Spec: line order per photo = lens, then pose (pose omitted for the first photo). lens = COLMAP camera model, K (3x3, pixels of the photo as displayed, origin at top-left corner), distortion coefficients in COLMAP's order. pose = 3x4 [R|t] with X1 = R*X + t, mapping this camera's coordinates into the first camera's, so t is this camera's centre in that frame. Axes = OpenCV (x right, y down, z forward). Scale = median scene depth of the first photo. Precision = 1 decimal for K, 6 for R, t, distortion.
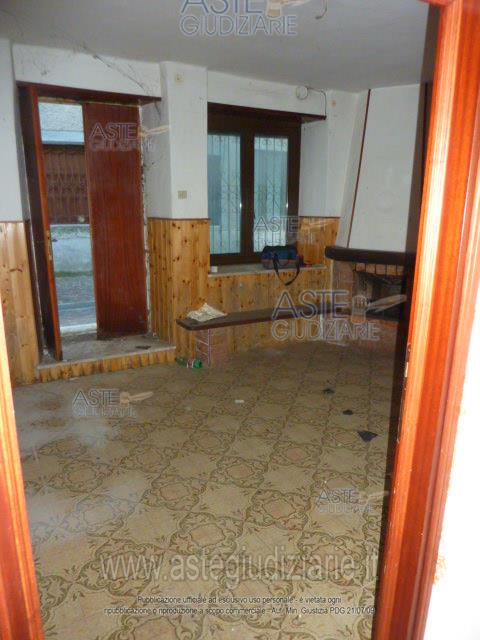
lens RADIAL K [[459.6, 0, 240.0], [0, 459.6, 320.0], [0, 0, 1]] dist [0.001817, -0.000740]
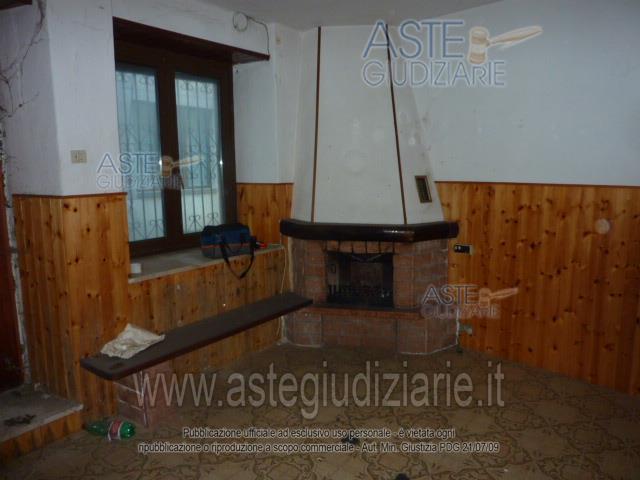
lens RADIAL K [[476.1, 0, 320.0], [0, 476.1, 240.0], [0, 0, 1]] dist [-0.012240, -0.005609]
pose [[0.913928, -0.075554, 0.398782, -0.081416], [0.109455, 0.992000, -0.062901, -0.078283], [-0.390839, 0.101135, 0.914886, 0.275145]]
